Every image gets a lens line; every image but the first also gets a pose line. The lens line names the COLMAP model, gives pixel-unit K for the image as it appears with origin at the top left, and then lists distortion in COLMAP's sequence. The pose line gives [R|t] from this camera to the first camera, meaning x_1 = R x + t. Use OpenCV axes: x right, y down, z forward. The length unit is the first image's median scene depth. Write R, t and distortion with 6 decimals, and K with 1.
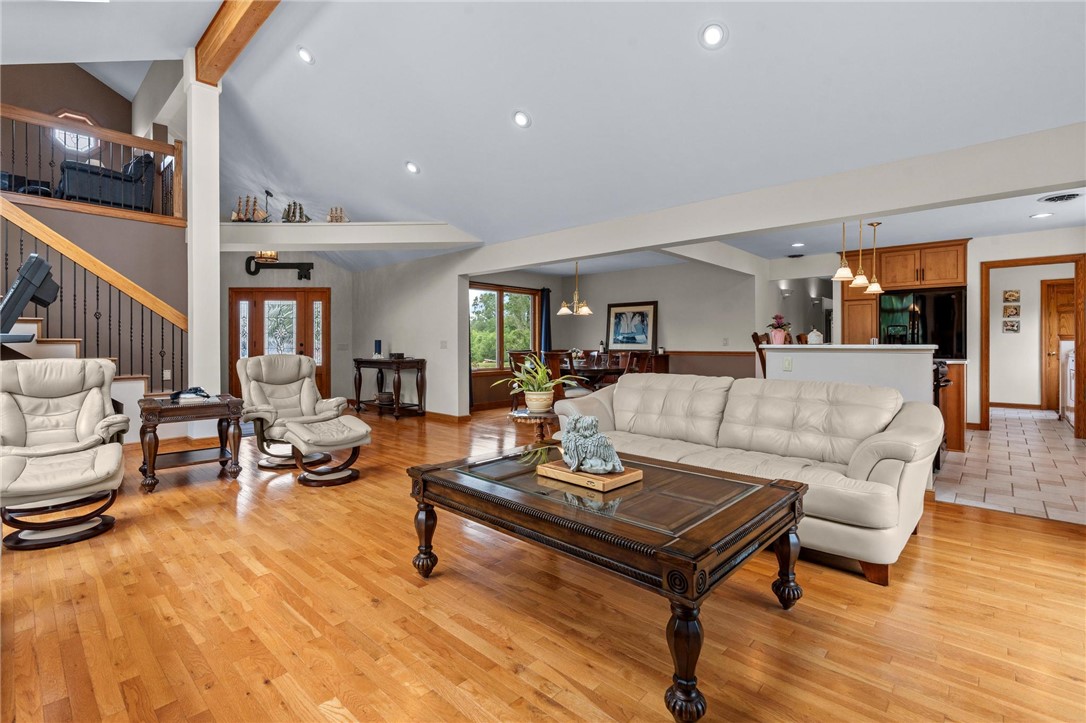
lens RADIAL K [[491.2, 0, 544.4], [0, 491.2, 344.2], [0, 0, 1]] dist [-0.007991, 0.000519]
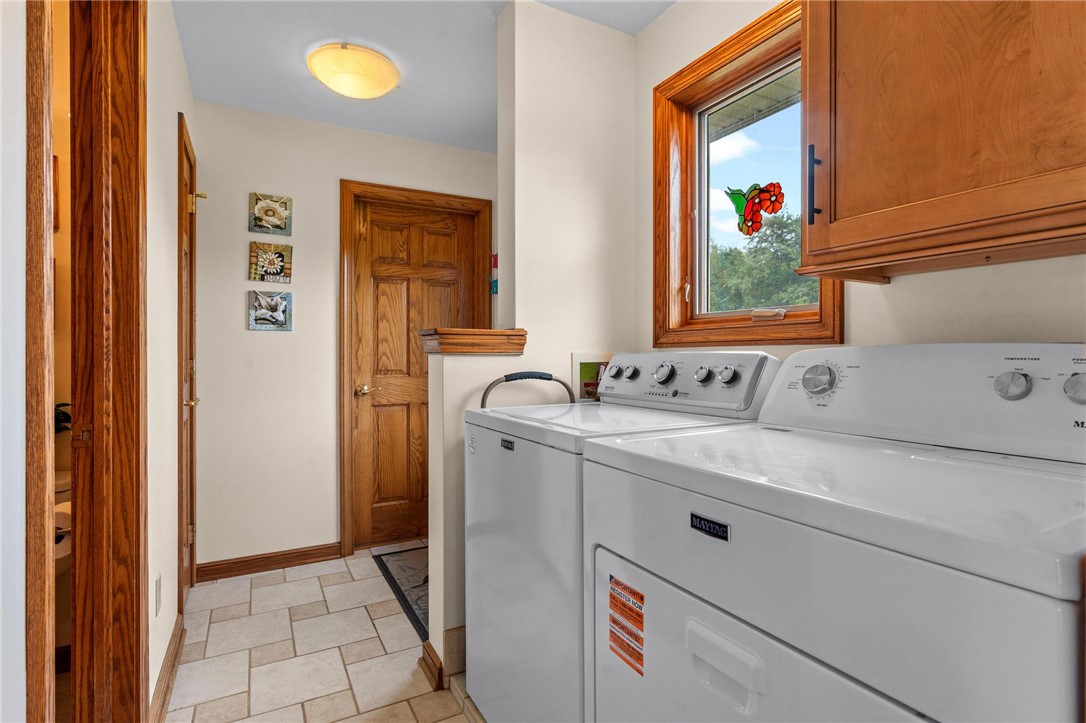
lens RADIAL K [[532.4, 0, 545.2], [0, 532.4, 356.3], [0, 0, 1]] dist [-0.003009, 0.000057]
pose [[0.318230, 0.001571, 0.948012, 0.696370], [0.006435, 0.999972, -0.003817, -0.004016], [-0.947992, 0.007315, 0.318211, 0.730626]]
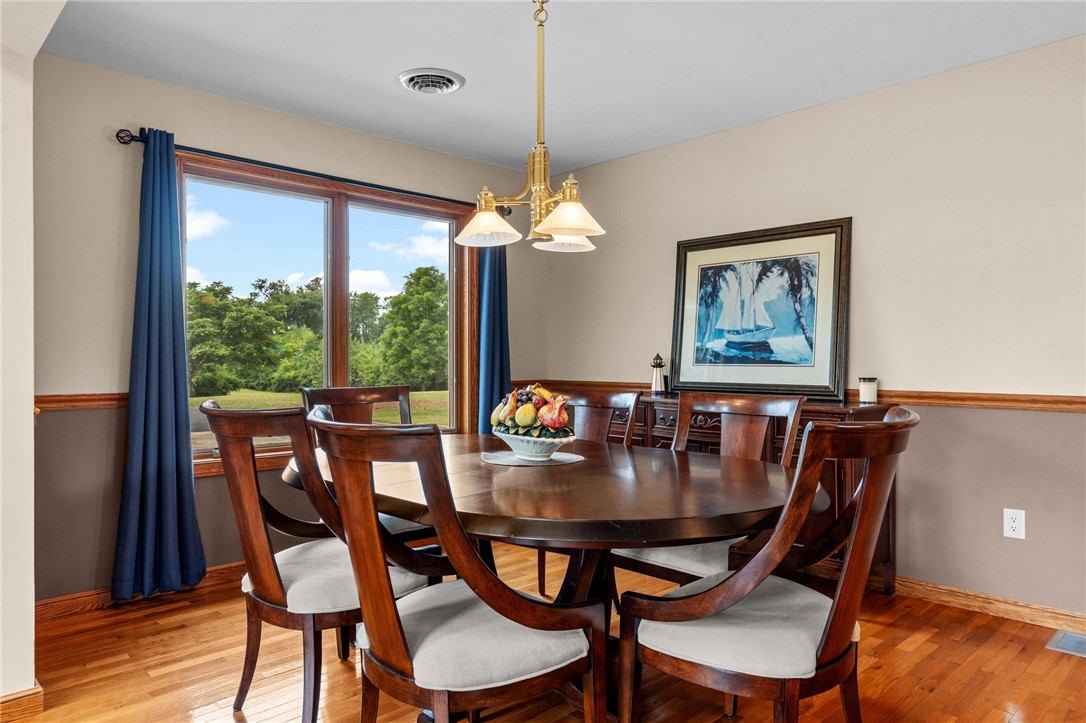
lens RADIAL K [[719.7, 0, 537.5], [0, 719.7, 360.8], [0, 0, 1]] dist [0.002760, -0.000085]
pose [[0.997571, 0.003127, -0.069594, 0.079561], [-0.003177, 0.999995, -0.000613, -0.003051], [0.069591, 0.000833, 0.997575, 0.588157]]
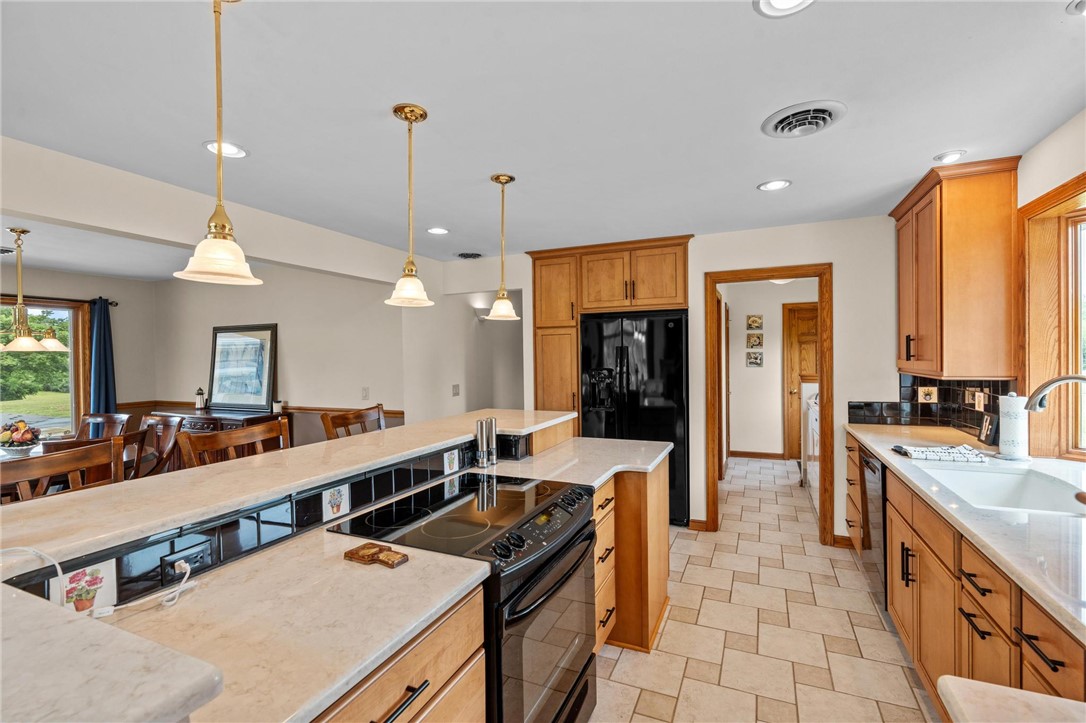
lens RADIAL K [[491.2, 0, 542.9], [0, 491.2, 360.1], [0, 0, 1]] dist [-0.007991, 0.000519]
pose [[0.945922, -0.012552, 0.324150, 0.356569], [0.012483, 0.999919, 0.002293, -0.041749], [-0.324152, 0.001877, 0.946003, 0.338323]]
